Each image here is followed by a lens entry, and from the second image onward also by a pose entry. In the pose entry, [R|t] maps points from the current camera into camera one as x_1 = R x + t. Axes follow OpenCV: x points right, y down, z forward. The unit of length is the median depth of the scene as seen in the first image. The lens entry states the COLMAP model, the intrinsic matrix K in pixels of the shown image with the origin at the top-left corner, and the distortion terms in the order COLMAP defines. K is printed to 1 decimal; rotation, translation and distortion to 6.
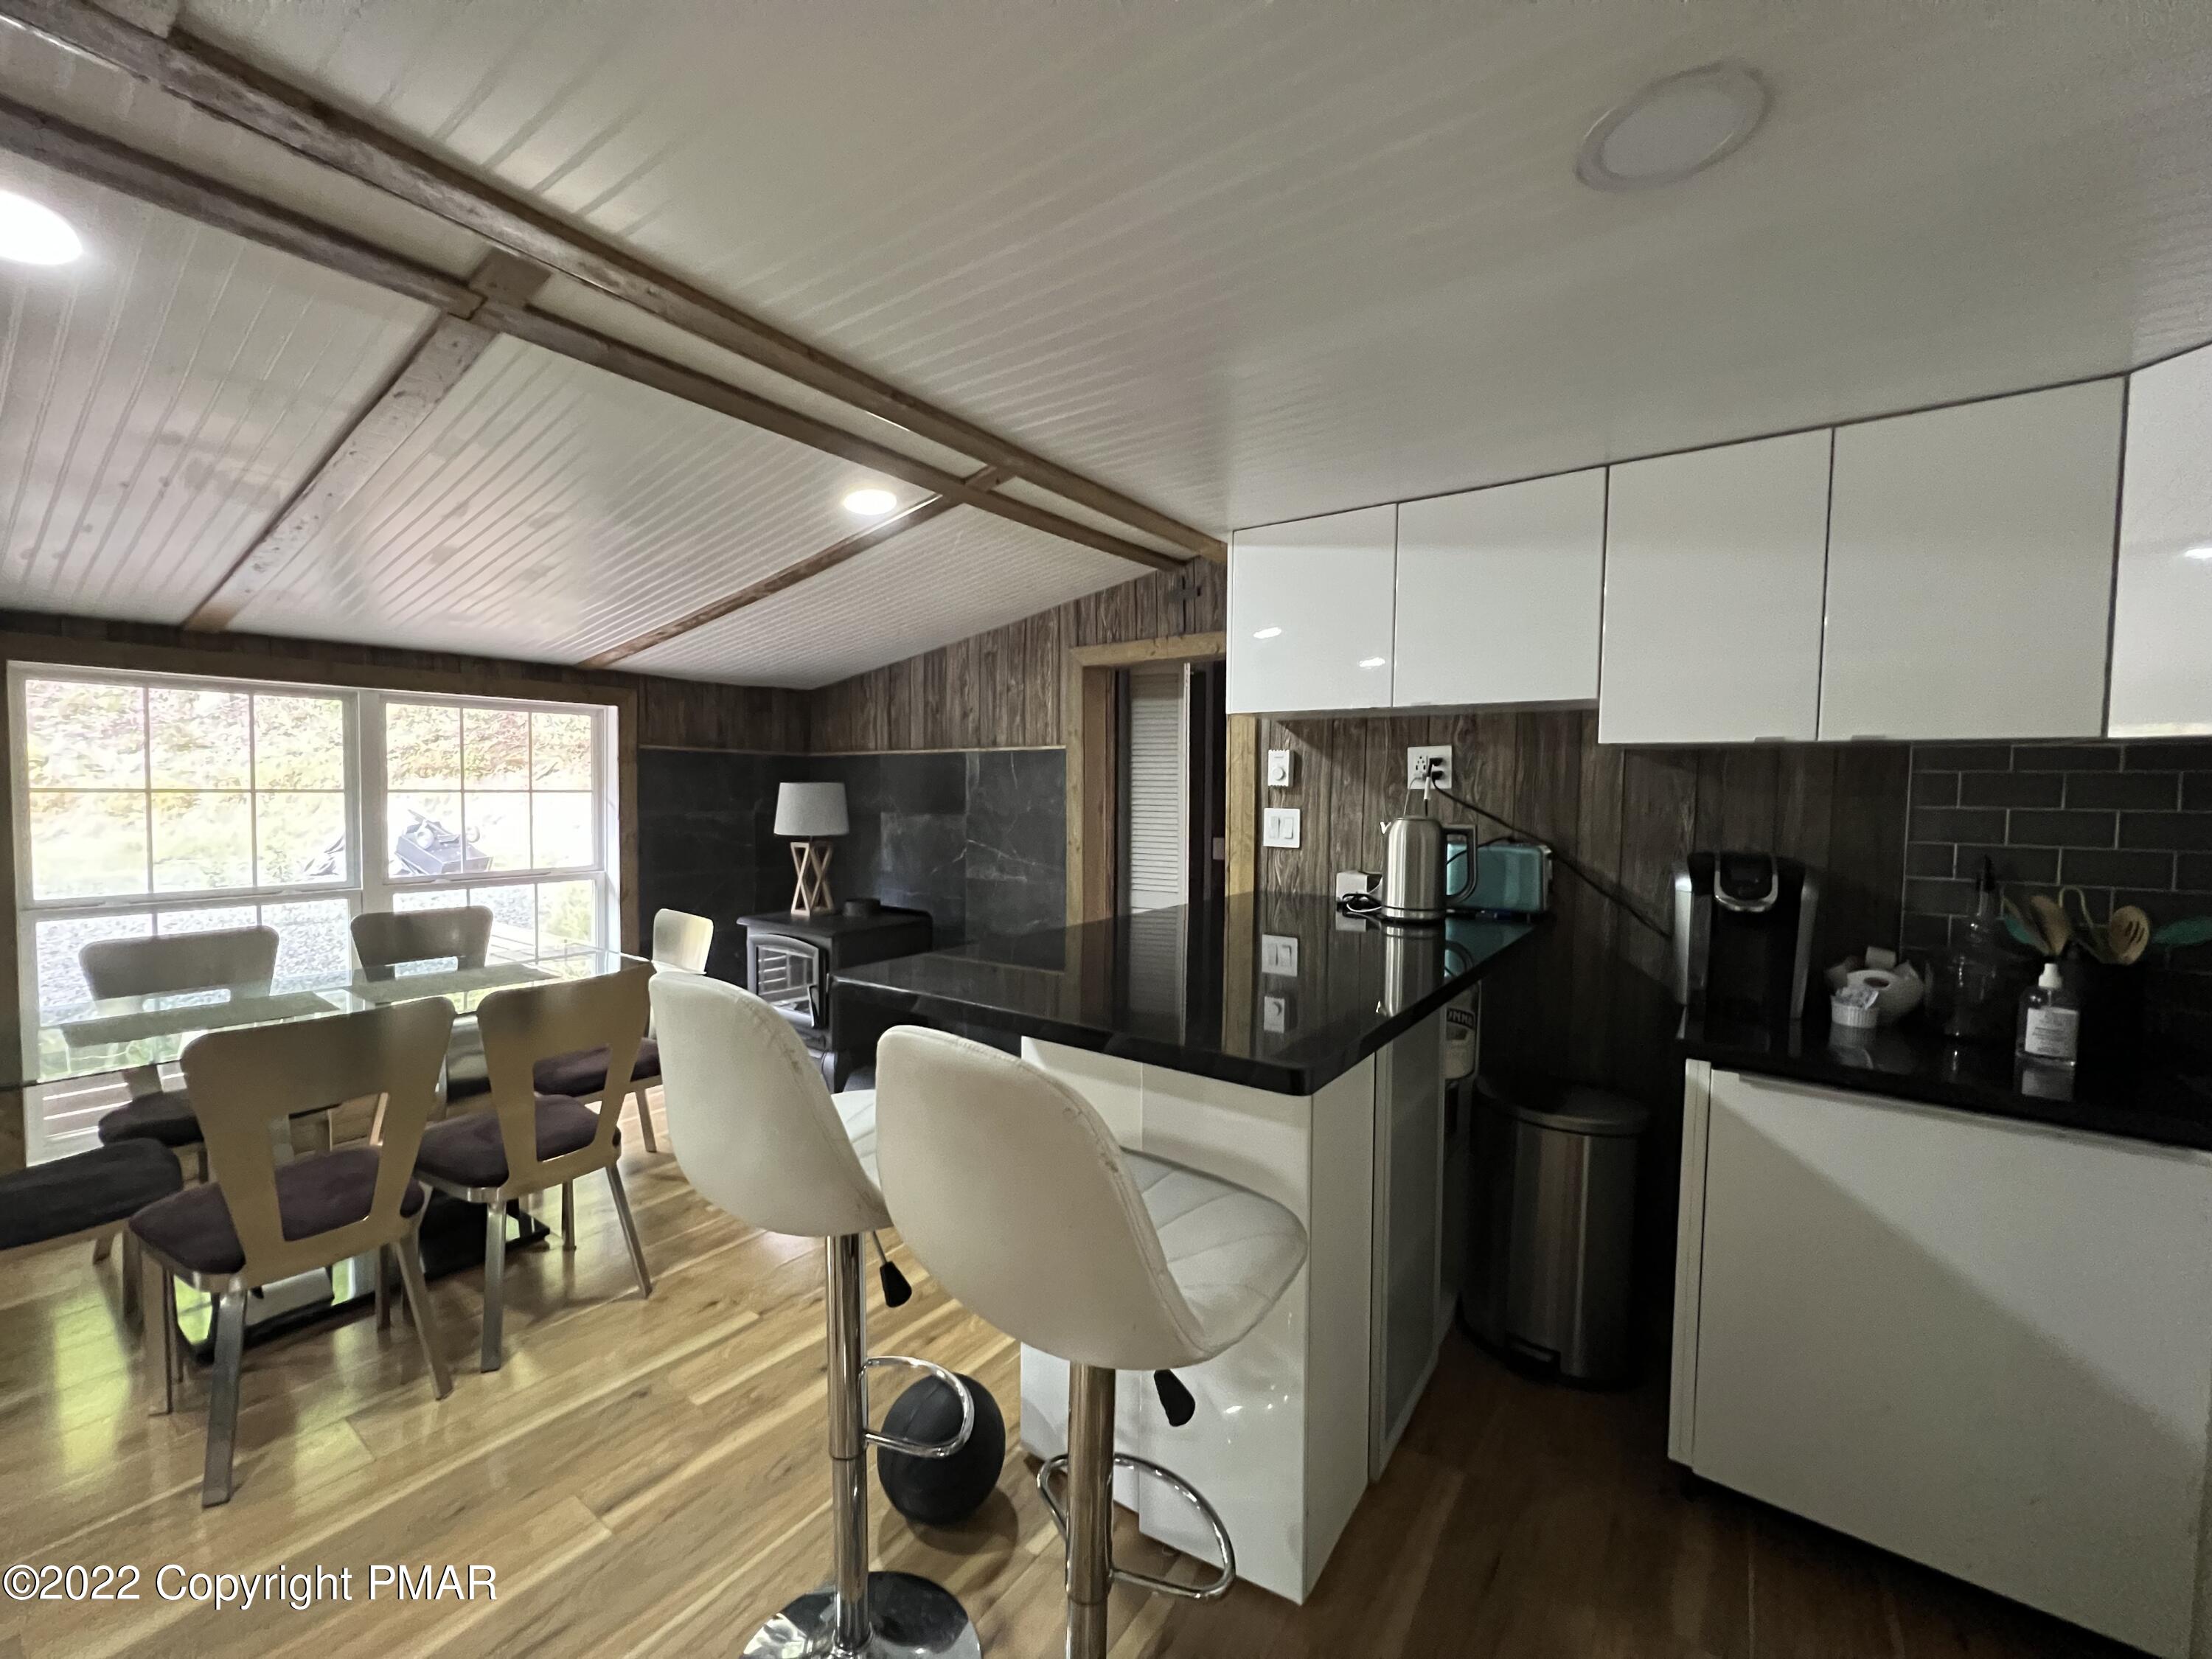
lens RADIAL K [[887.5, 0, 1100.8], [0, 887.5, 826.5], [0, 0, 1]] dist [-0.000638, -0.000009]
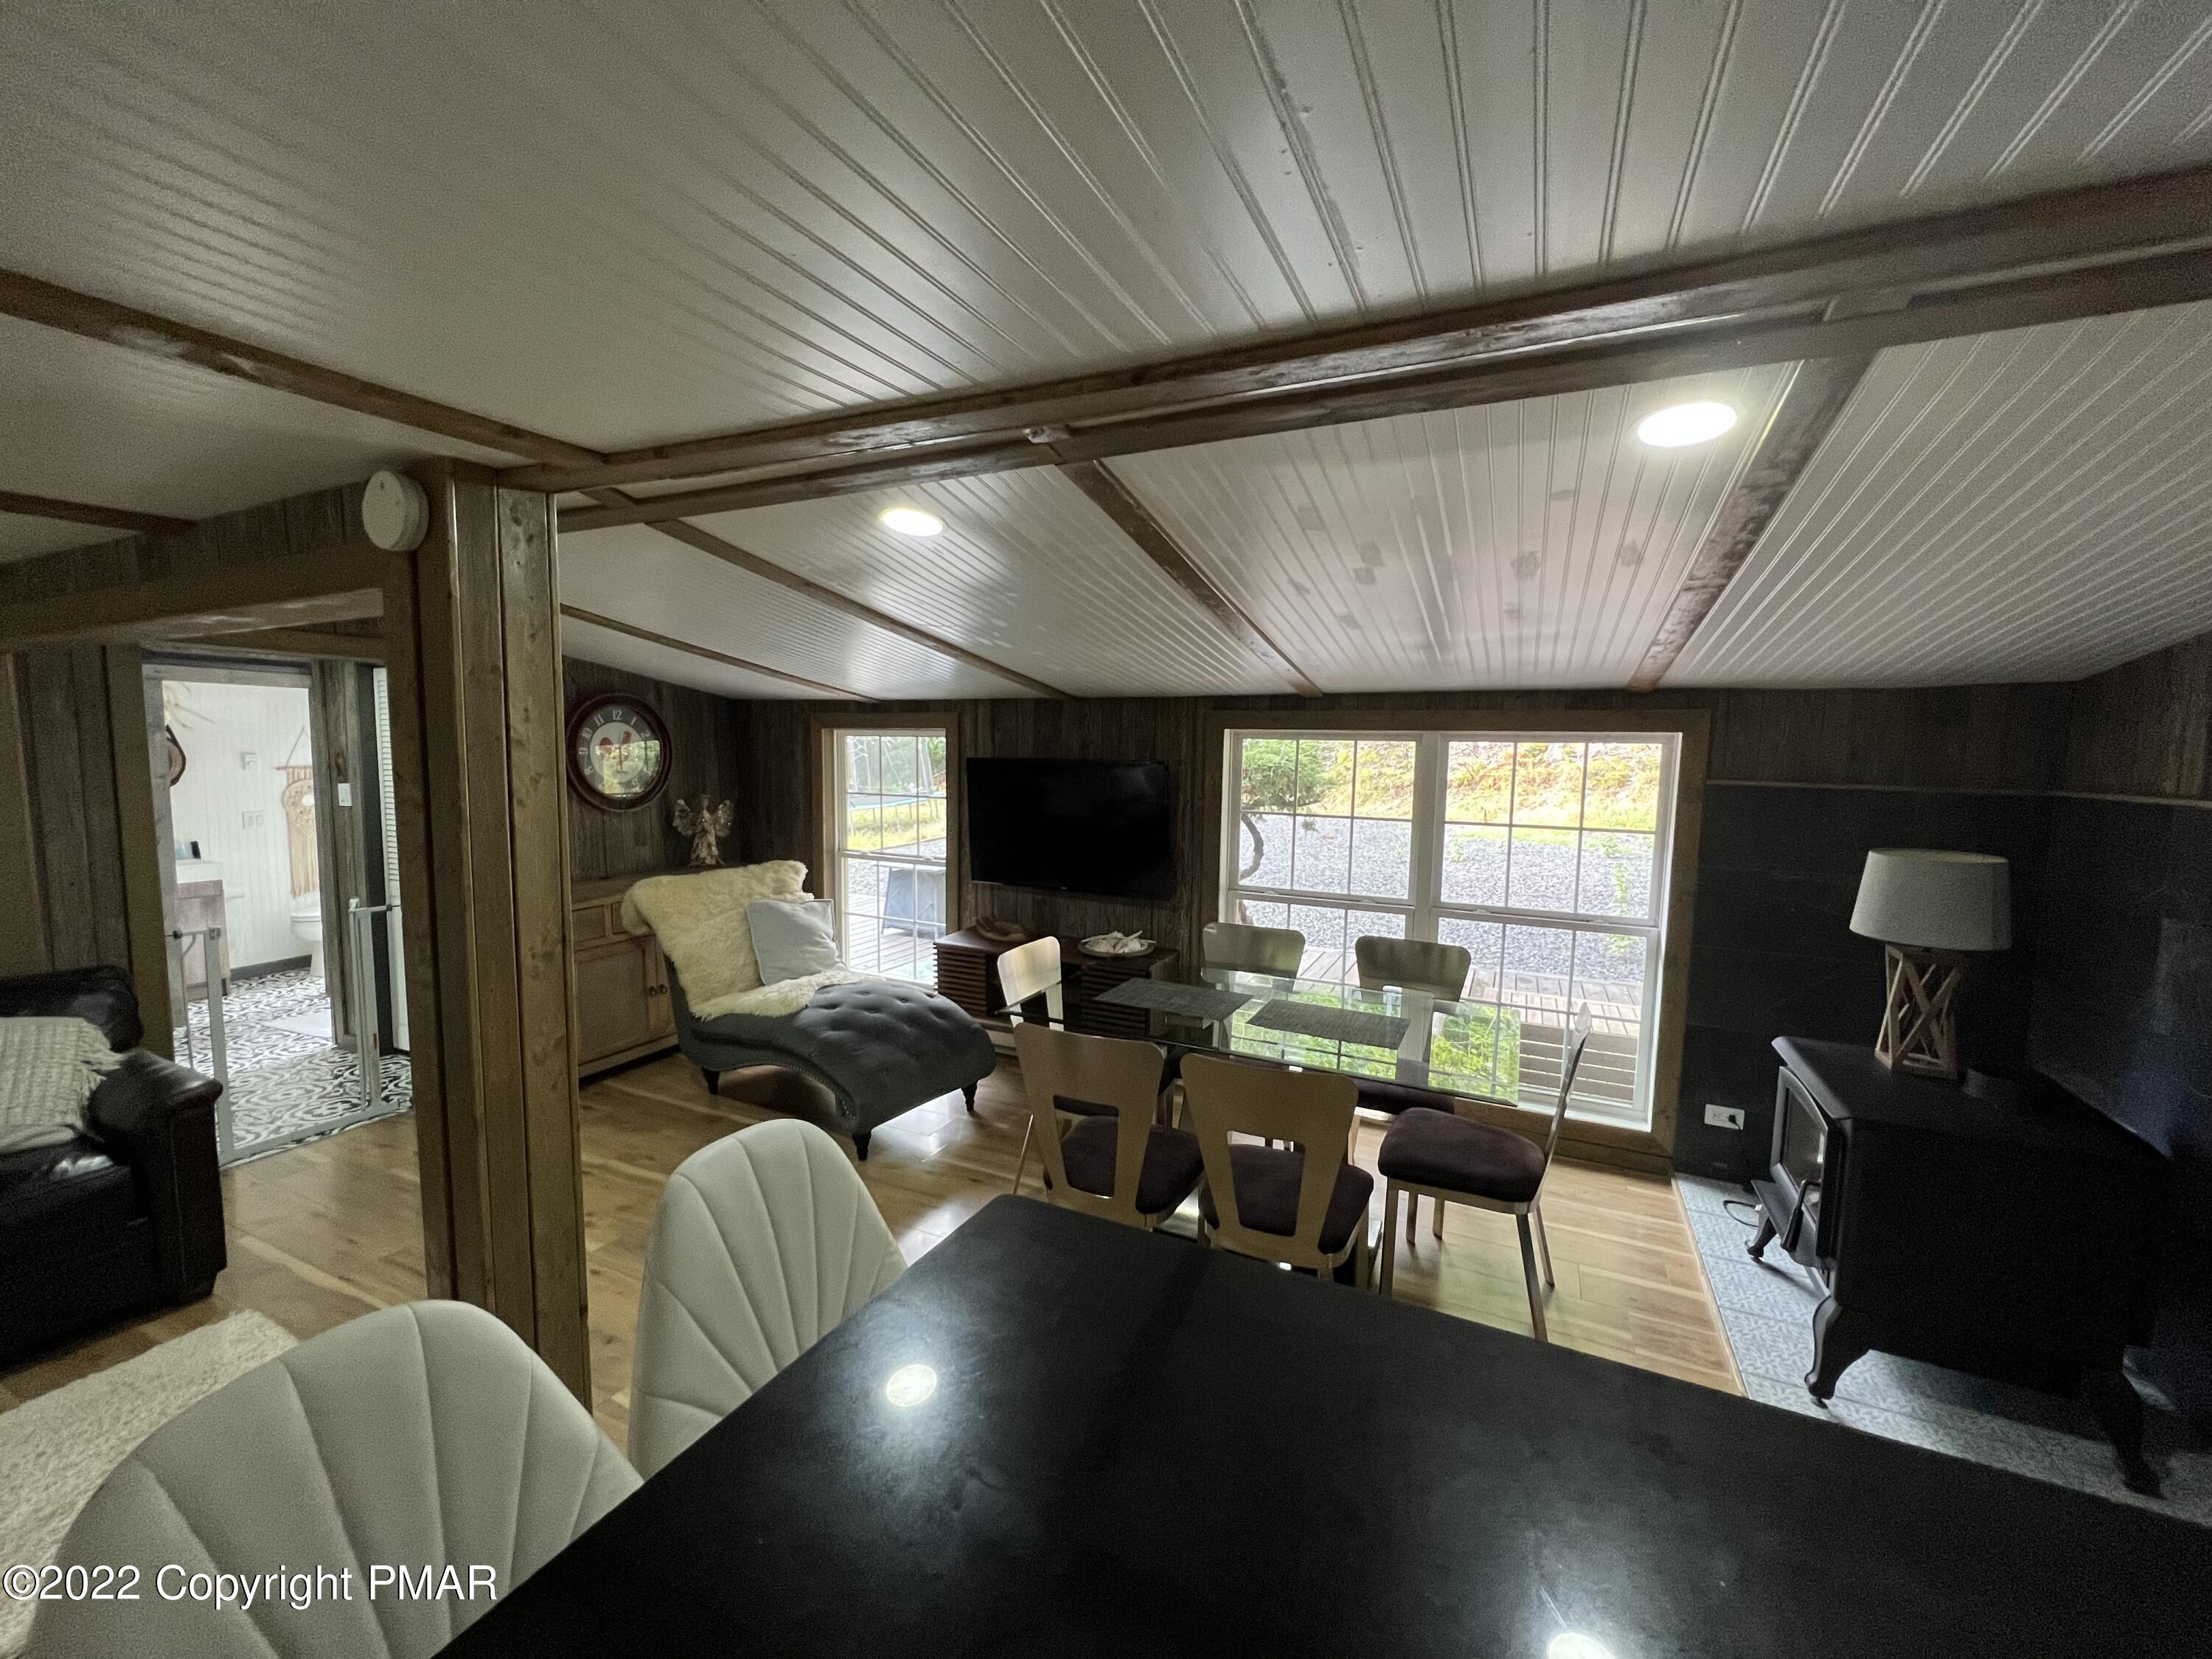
lens RADIAL K [[887.5, 0, 1100.8], [0, 887.5, 826.5], [0, 0, 1]] dist [-0.000638, -0.000009]
pose [[0.172600, 0.086838, -0.981157, 0.165550], [-0.058166, 0.995266, 0.077855, -0.082730], [0.983273, 0.043632, 0.176834, 0.341398]]
